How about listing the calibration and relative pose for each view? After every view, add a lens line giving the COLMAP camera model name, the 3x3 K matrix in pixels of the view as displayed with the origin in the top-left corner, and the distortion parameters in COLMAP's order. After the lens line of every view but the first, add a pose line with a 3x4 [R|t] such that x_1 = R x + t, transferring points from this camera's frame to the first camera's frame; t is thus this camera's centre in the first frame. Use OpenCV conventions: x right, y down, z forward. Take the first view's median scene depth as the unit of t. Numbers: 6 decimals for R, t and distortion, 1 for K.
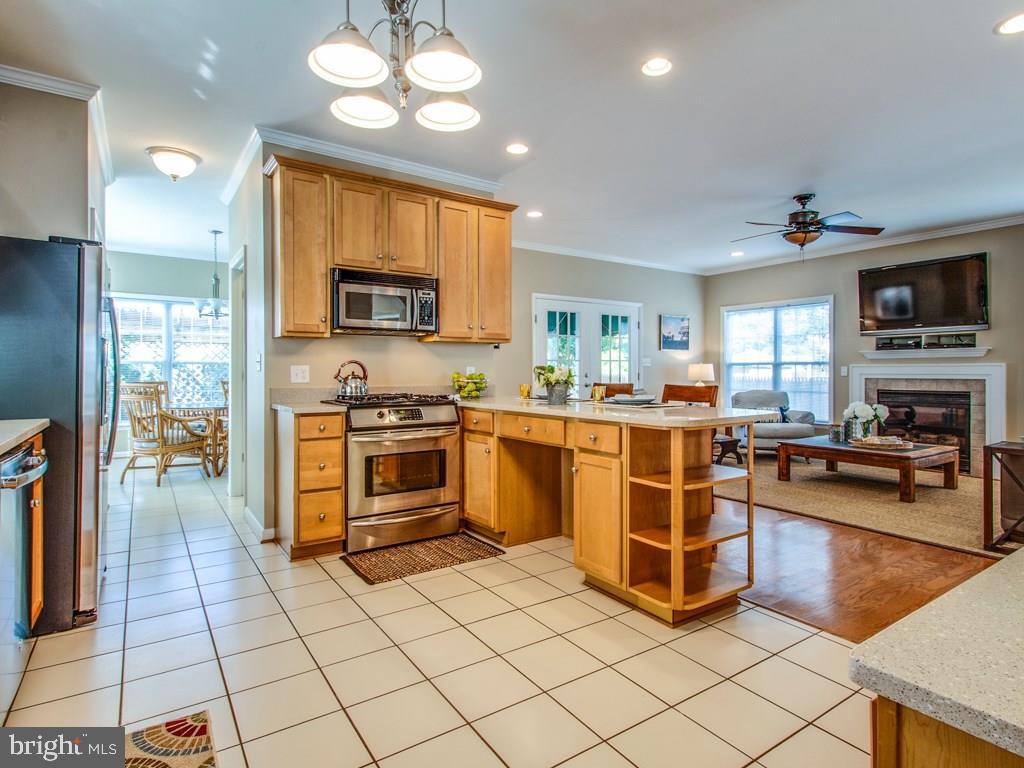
lens RADIAL K [[544.0, 0, 508.0], [0, 544.0, 374.2], [0, 0, 1]] dist [0.009869, -0.000149]
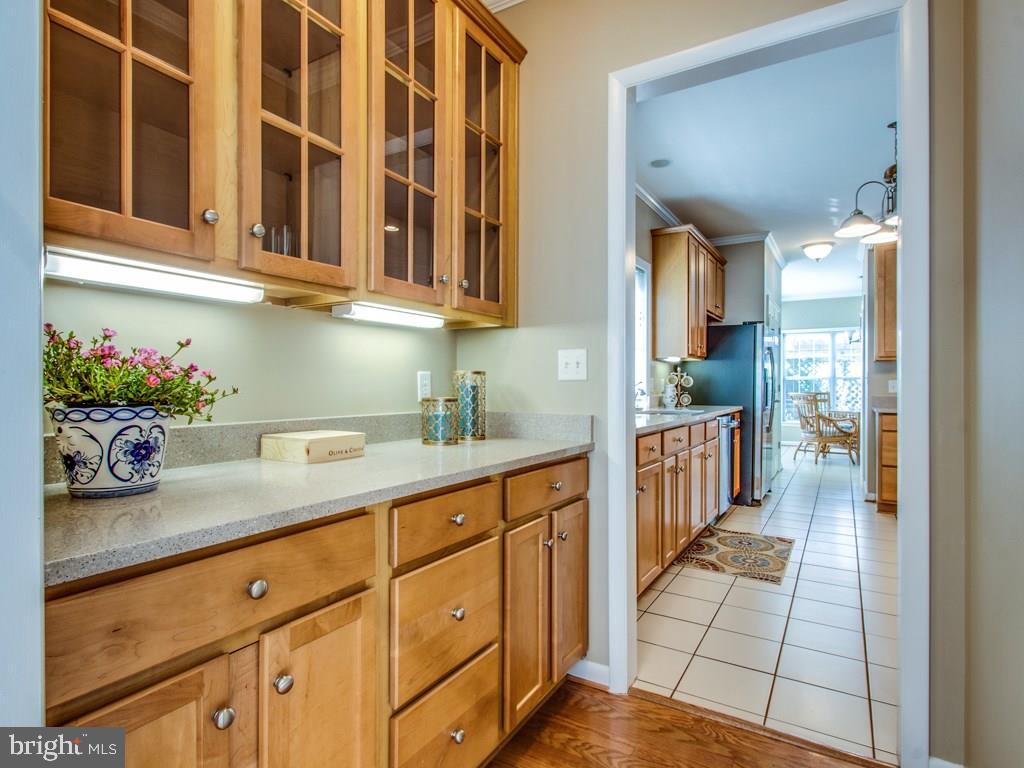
lens RADIAL K [[544.0, 0, 514.4], [0, 544.0, 383.5], [0, 0, 1]] dist [0.009869, -0.000149]
pose [[0.418016, 0.000408, -0.908440, 0.429501], [-0.007775, 0.999965, -0.003128, 0.003131], [0.908406, 0.008371, 0.418004, -0.417089]]
